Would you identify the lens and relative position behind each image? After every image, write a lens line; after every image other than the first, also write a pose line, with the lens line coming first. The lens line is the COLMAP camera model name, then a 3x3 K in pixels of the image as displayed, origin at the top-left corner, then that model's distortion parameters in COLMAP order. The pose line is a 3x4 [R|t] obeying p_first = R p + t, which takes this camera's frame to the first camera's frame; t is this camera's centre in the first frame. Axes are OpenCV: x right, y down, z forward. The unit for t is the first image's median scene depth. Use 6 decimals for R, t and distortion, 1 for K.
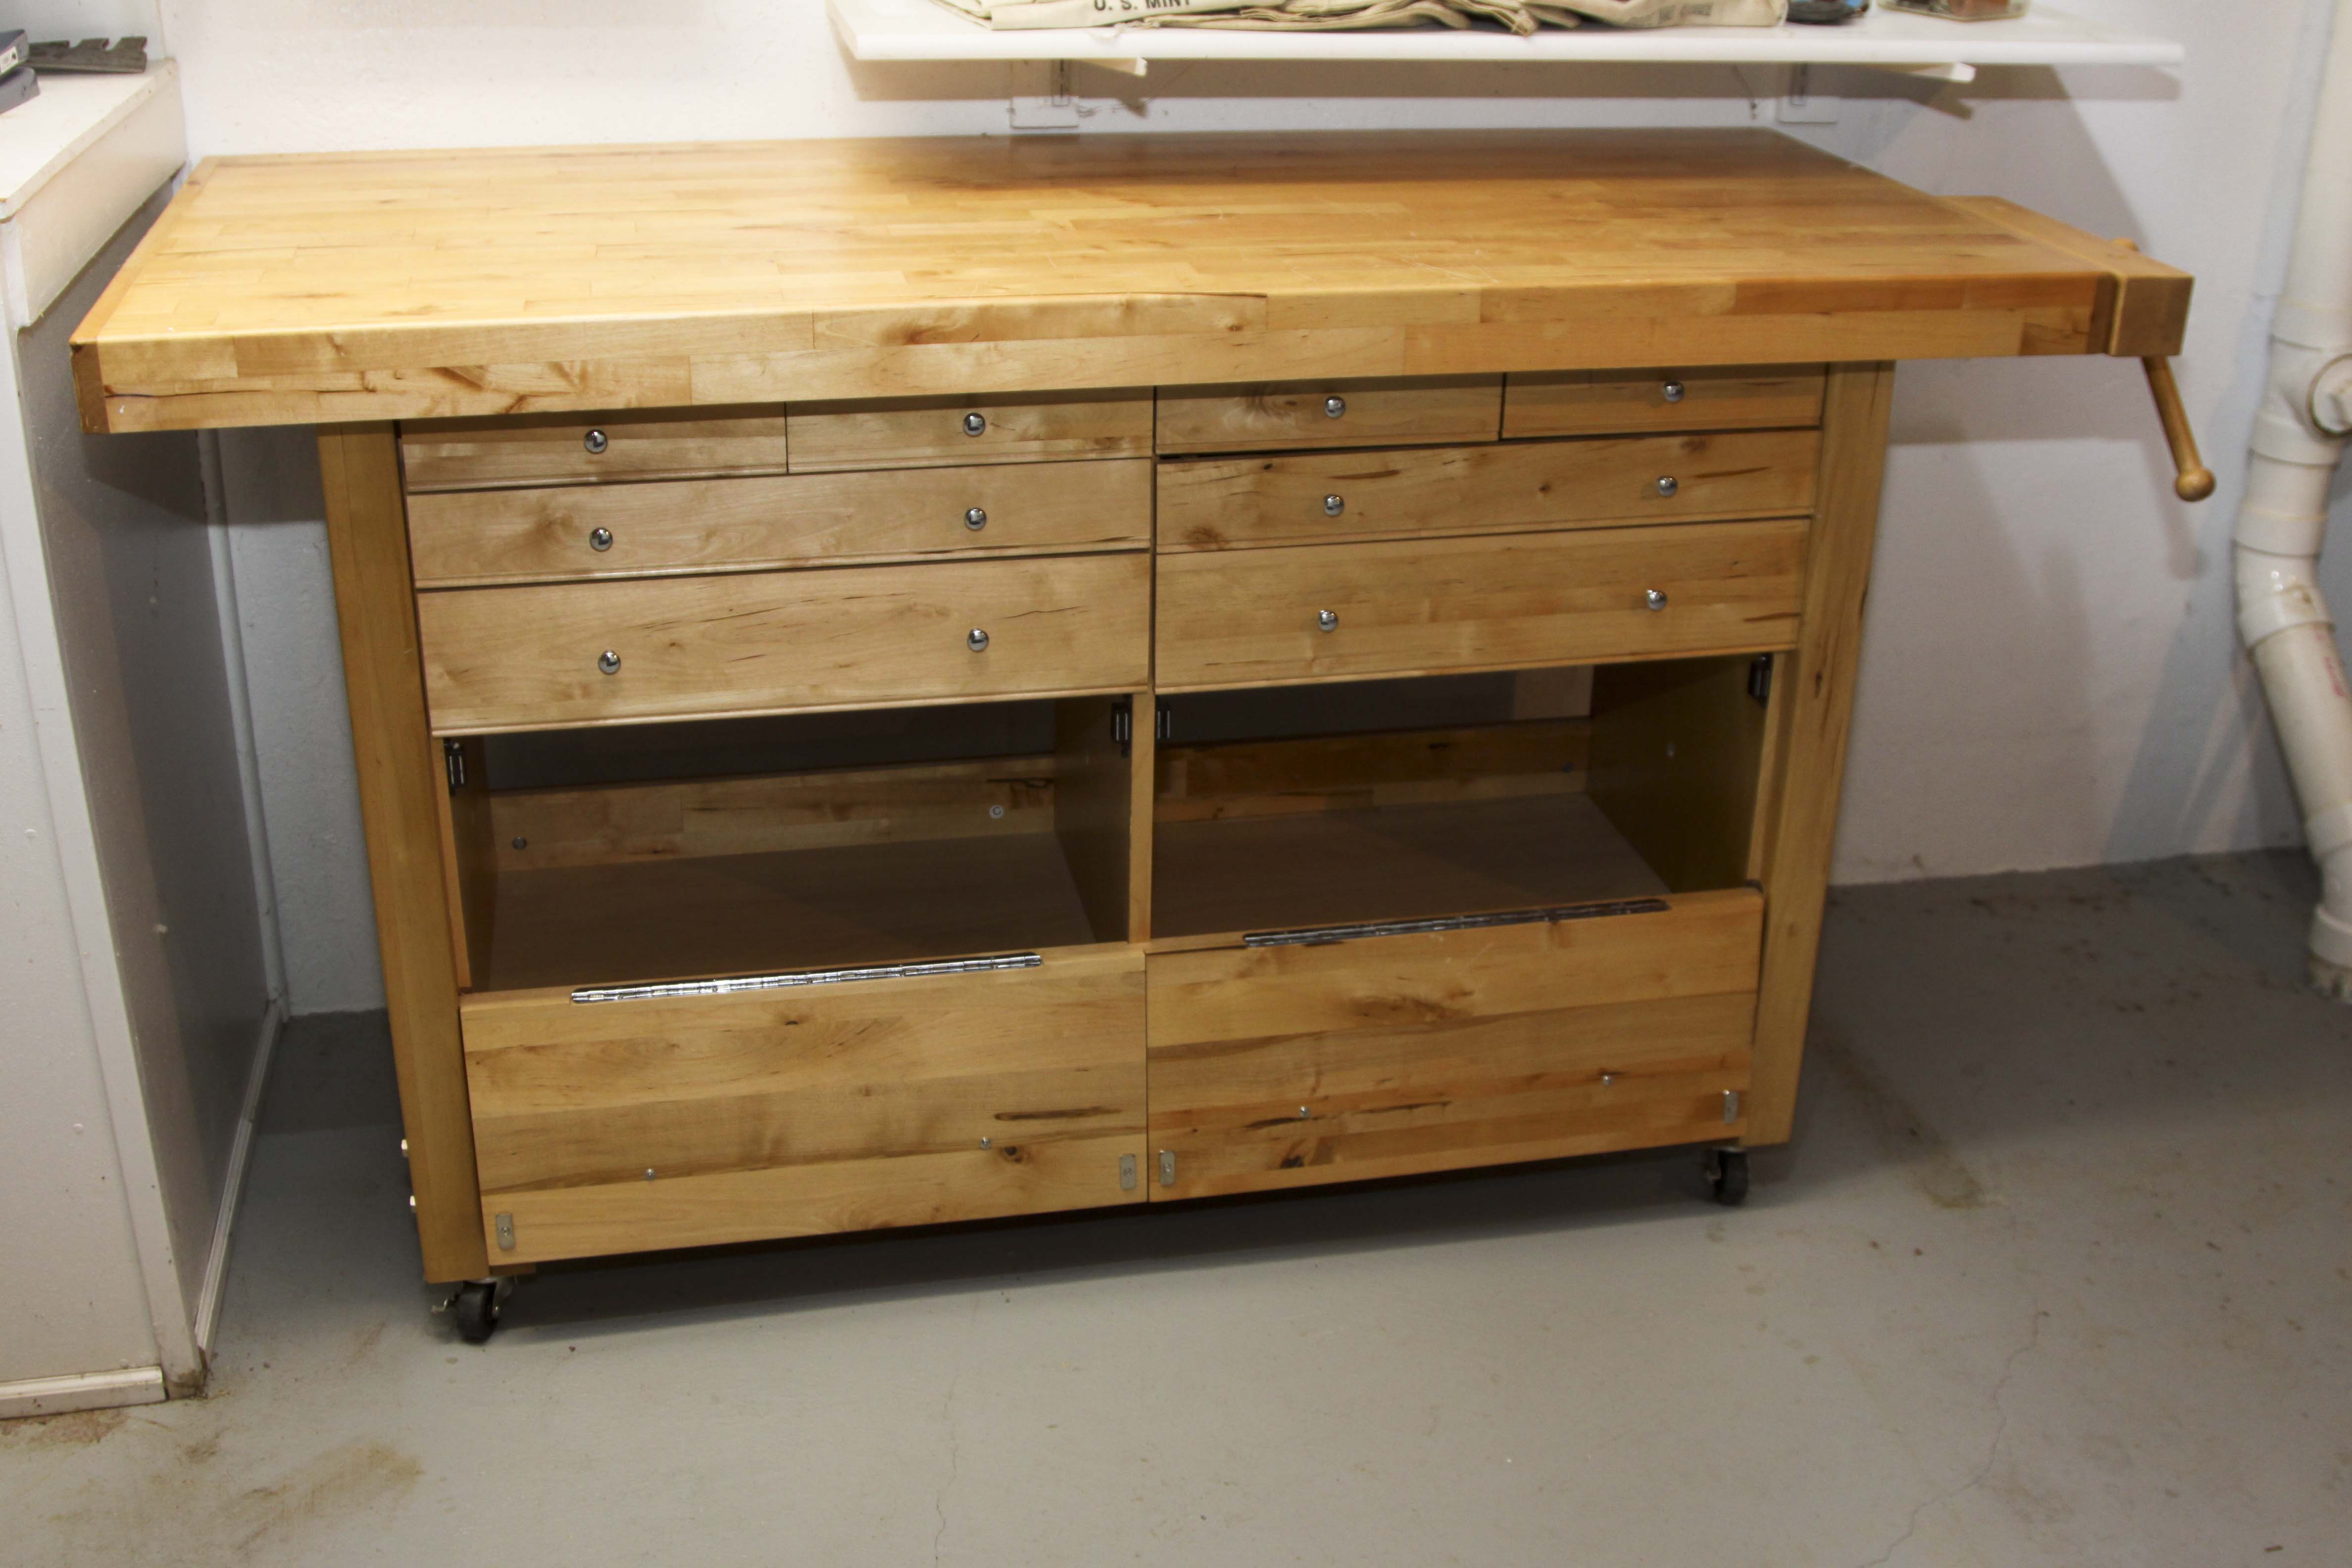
lens RADIAL K [[2464.8, 0, 1185.4], [0, 2464.8, 783.3], [0, 0, 1]] dist [-0.112890, 0.000000]
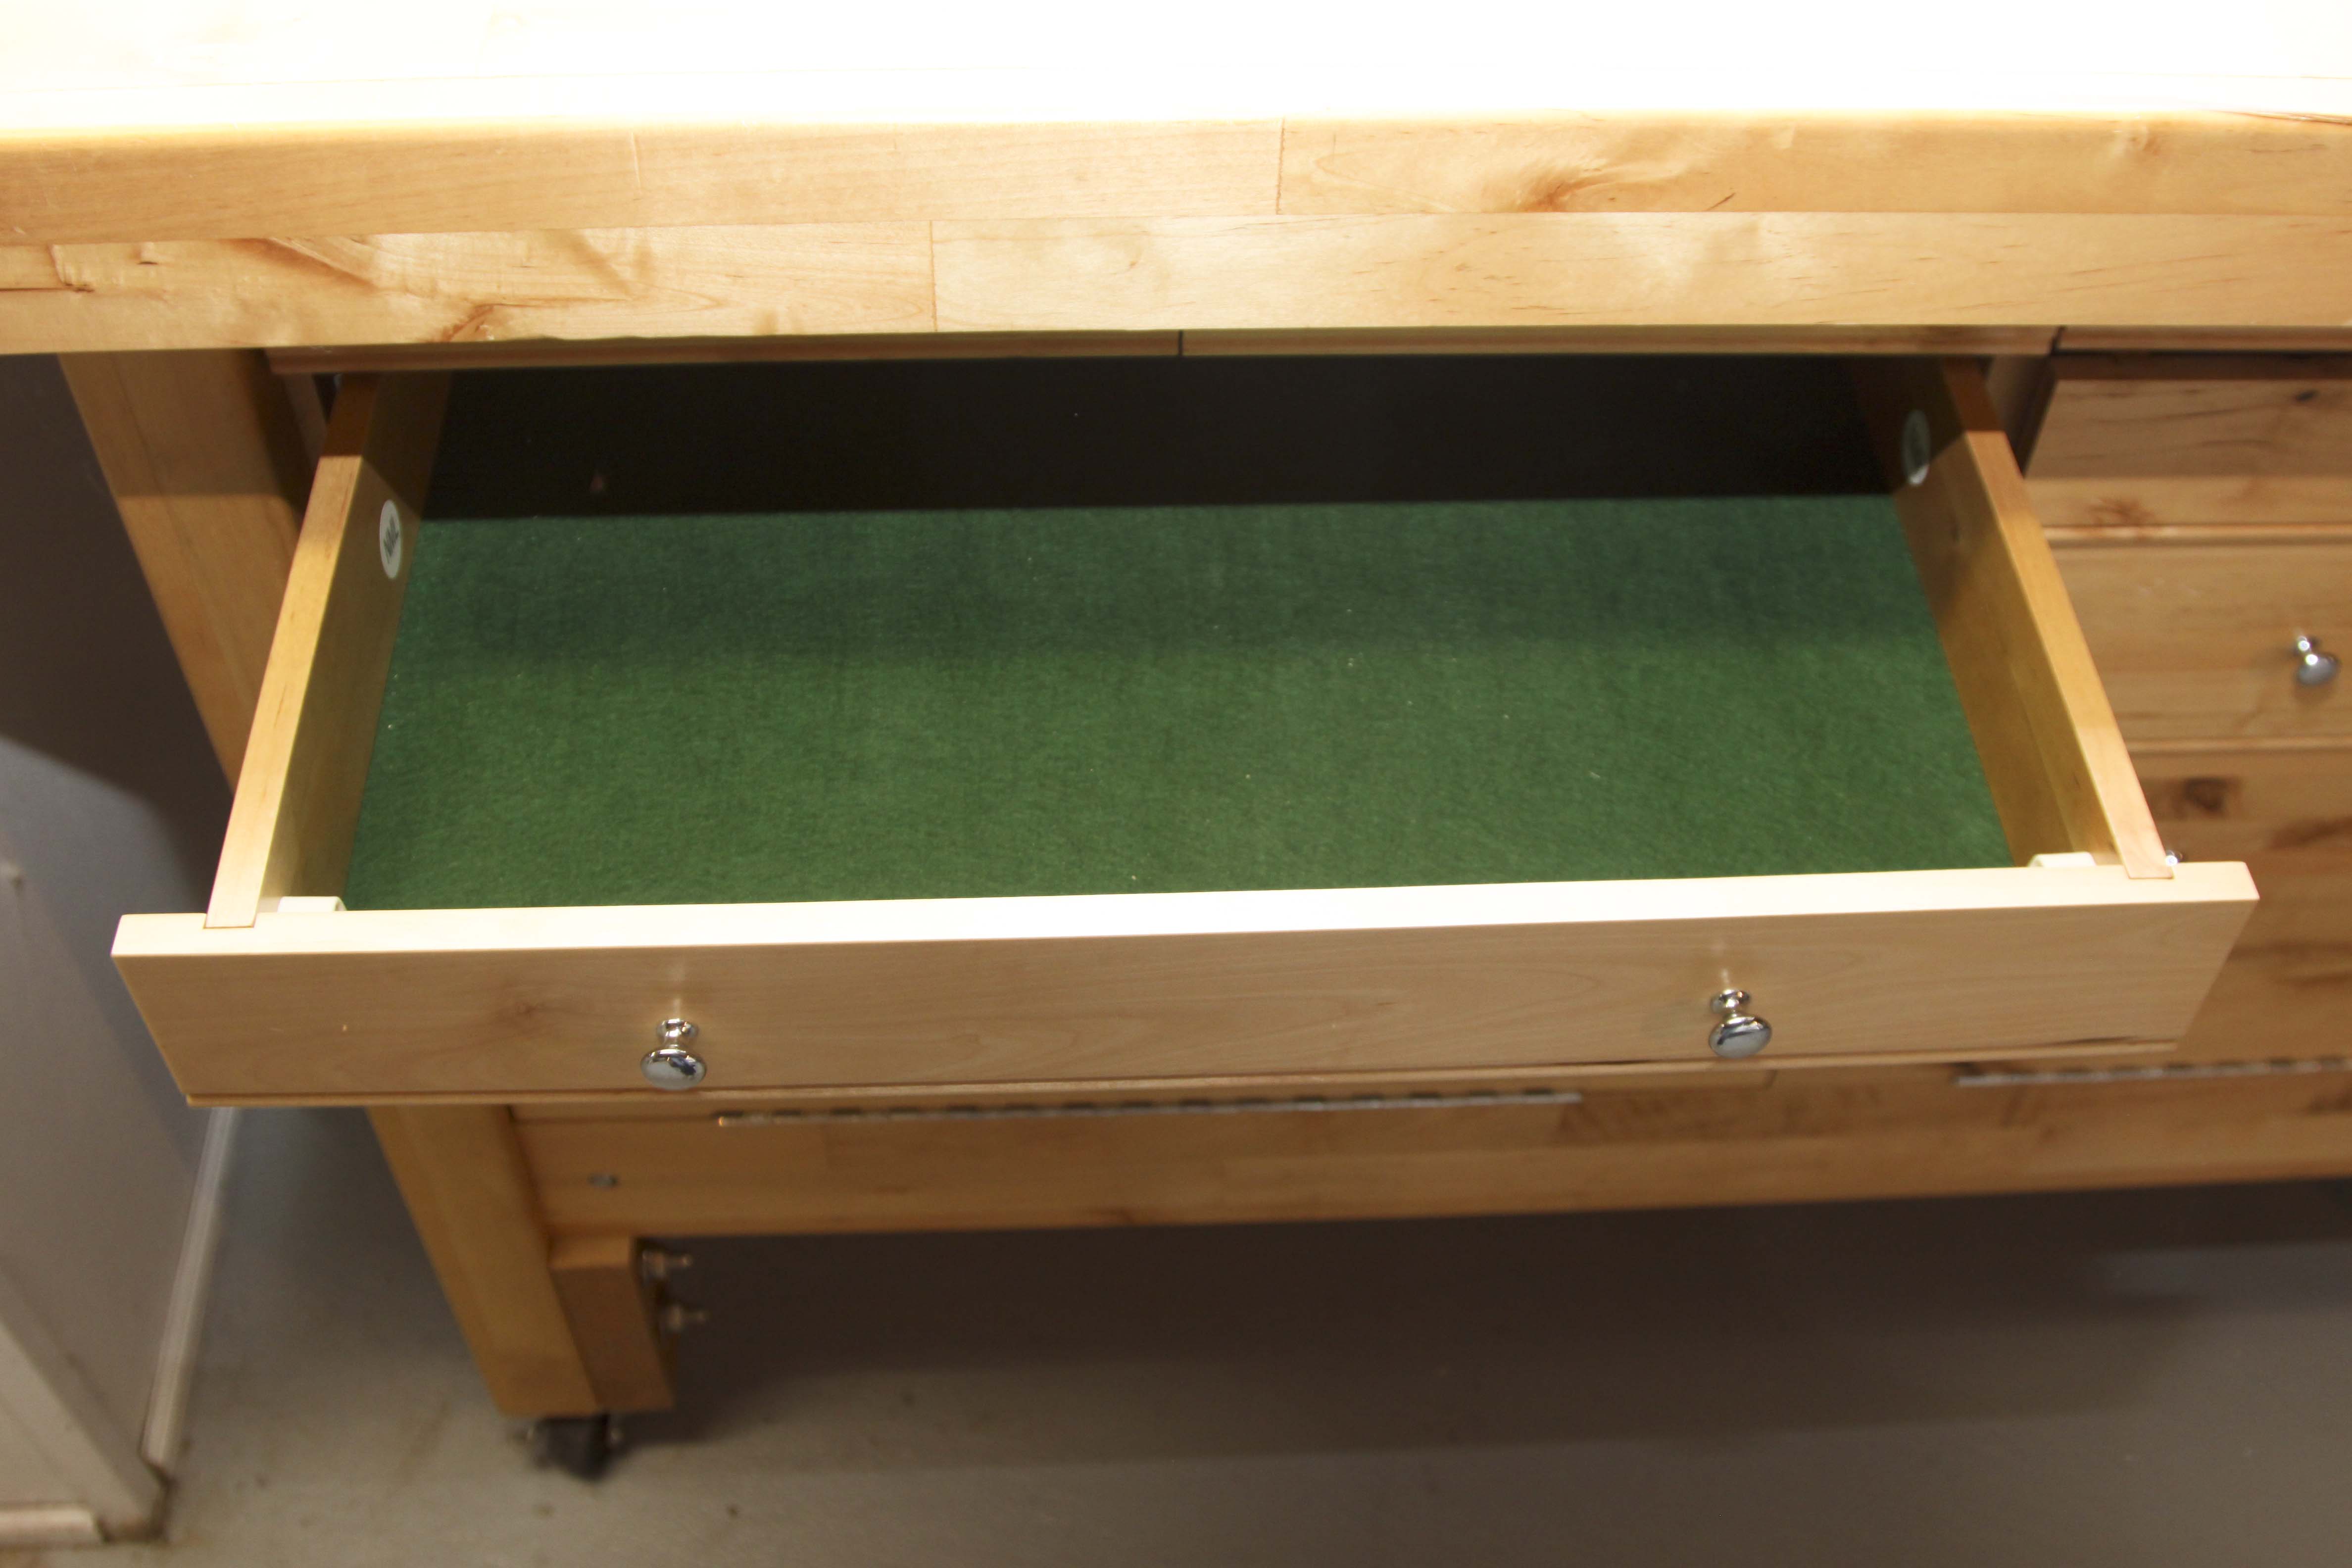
lens RADIAL K [[2464.8, 0, 1228.2], [0, 2464.8, 791.9], [0, 0, 1]] dist [-0.112890, 0.000000]
pose [[0.988346, 0.127078, -0.083803, -0.101752], [-0.079429, 0.900167, 0.428241, -0.220105], [0.129857, -0.416594, 0.899770, 0.553814]]
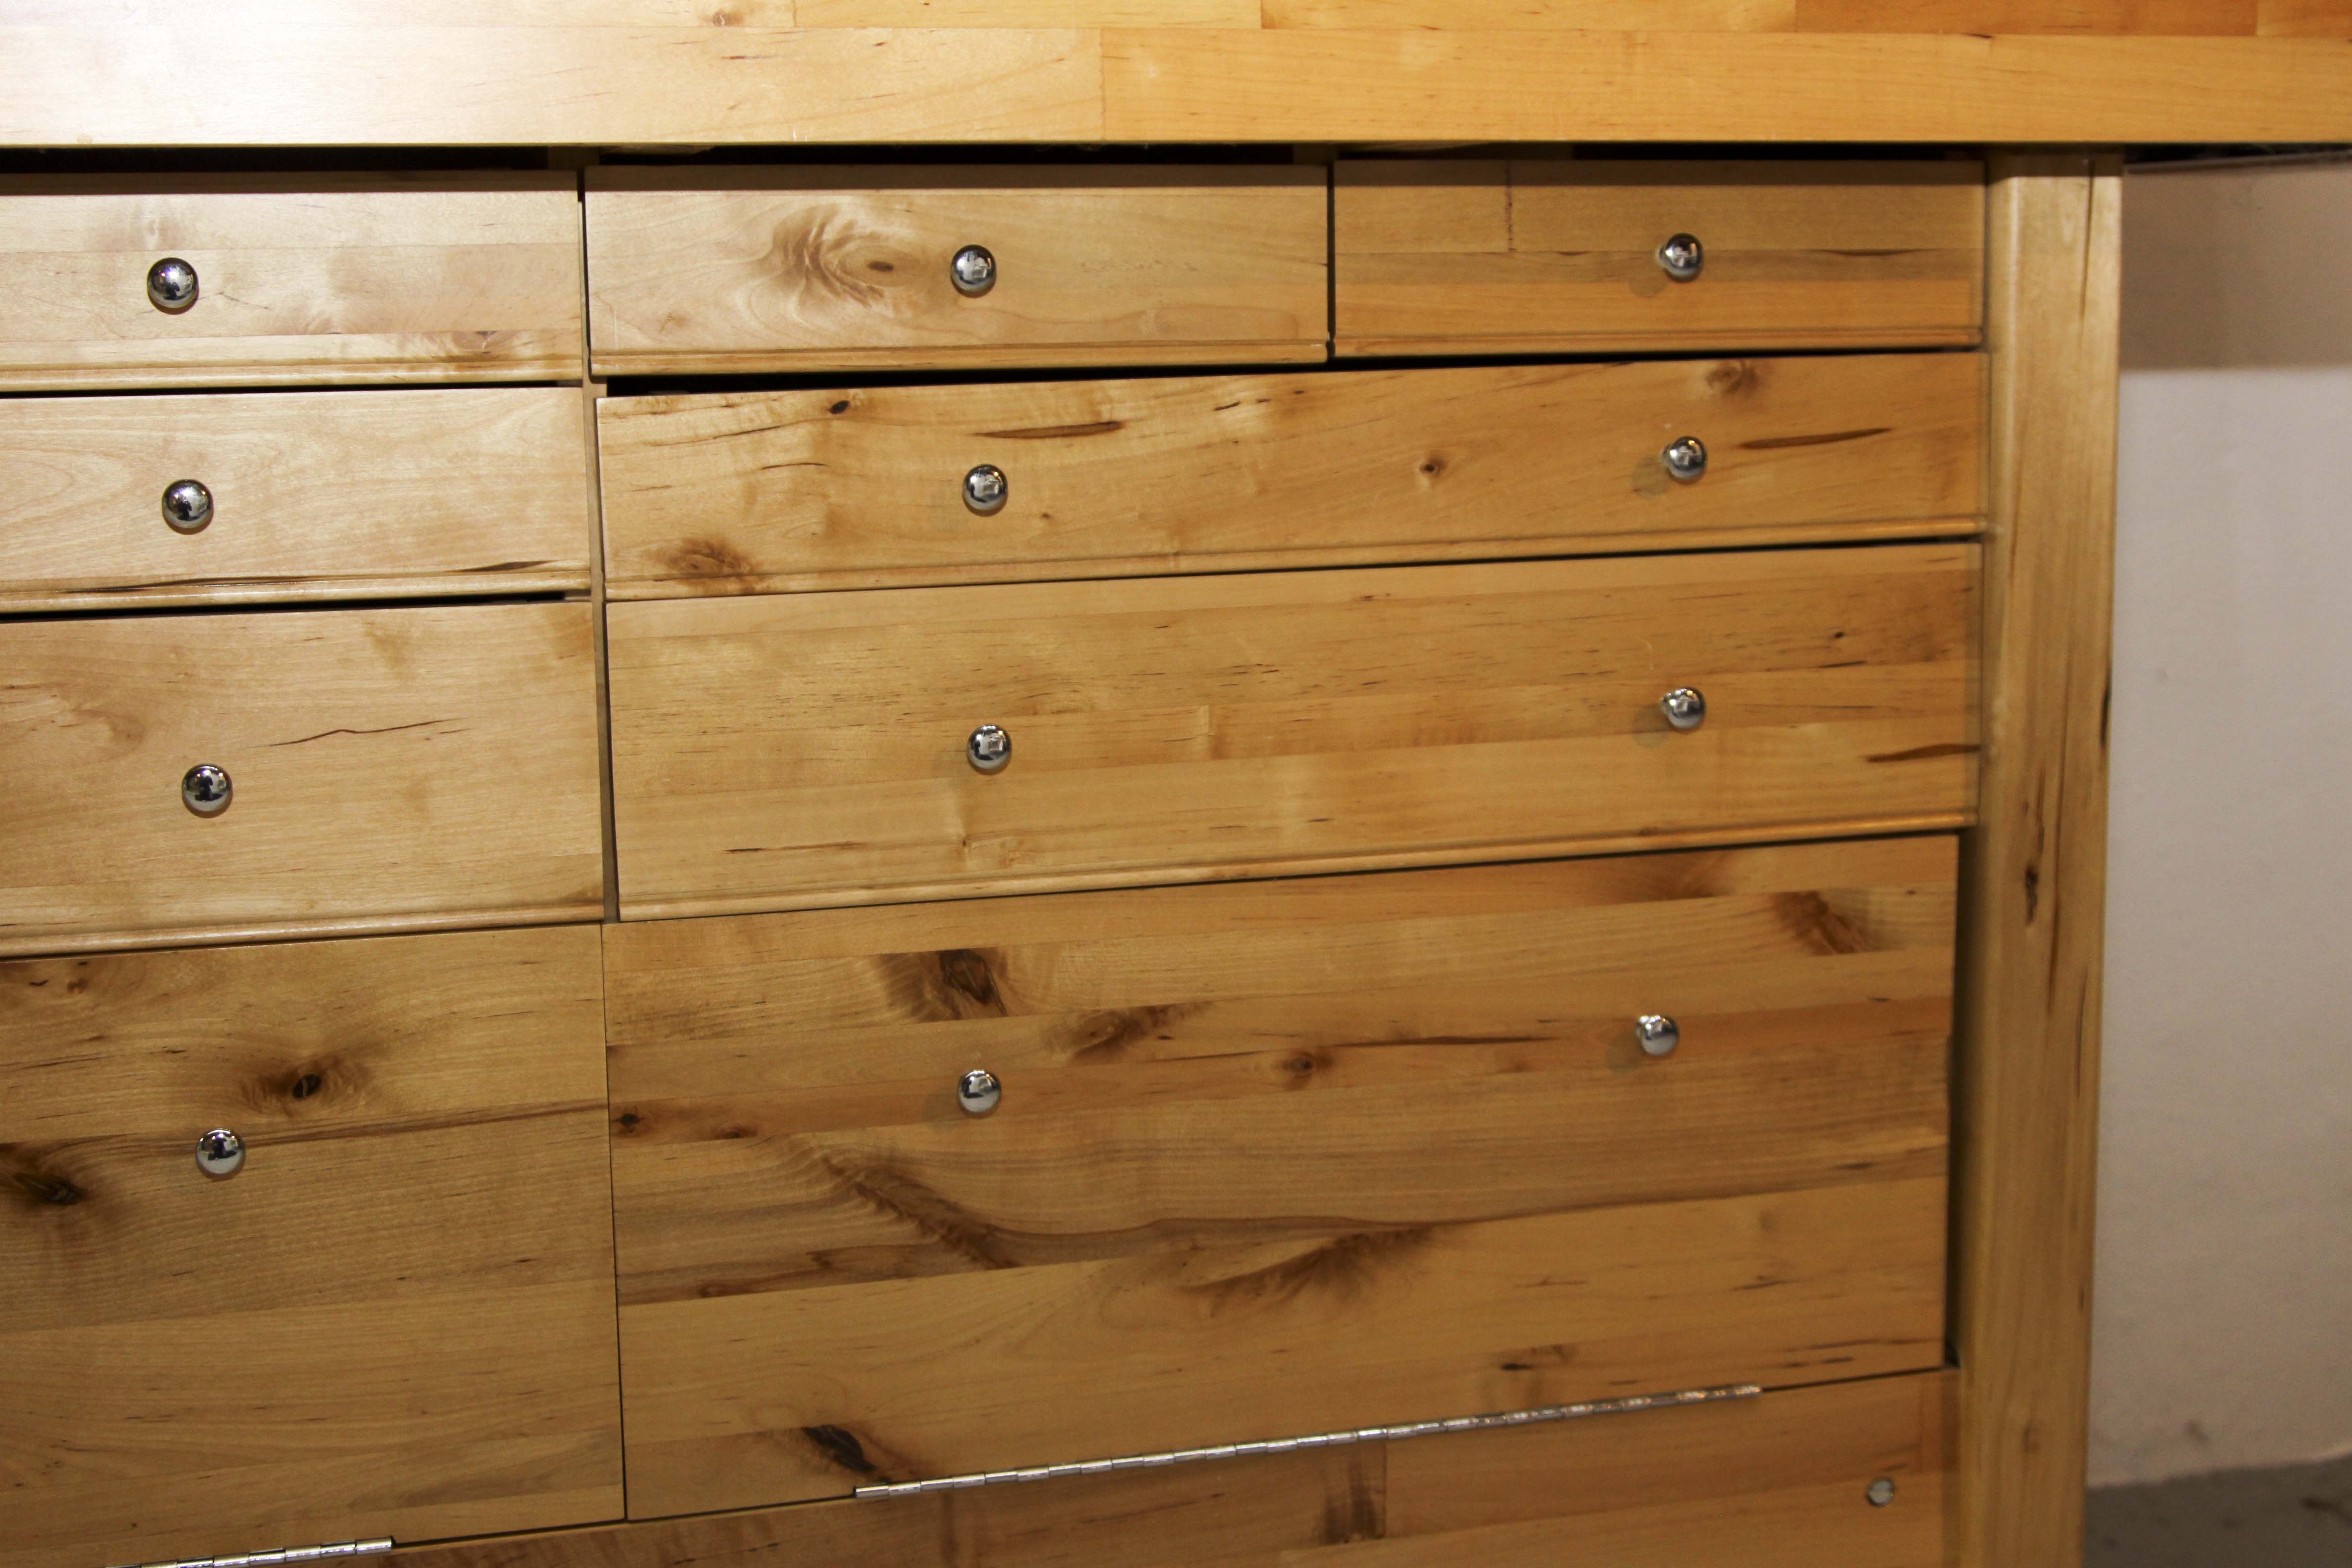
lens RADIAL K [[3272.7, 0, 1181.0], [0, 3272.7, 800.3], [0, 0, 1]] dist [-0.029074, 0.000000]
pose [[0.997486, -0.041741, 0.057262, 0.057623], [0.055321, 0.963703, -0.261182, 0.106656], [-0.044282, 0.263693, 0.963590, 0.400767]]
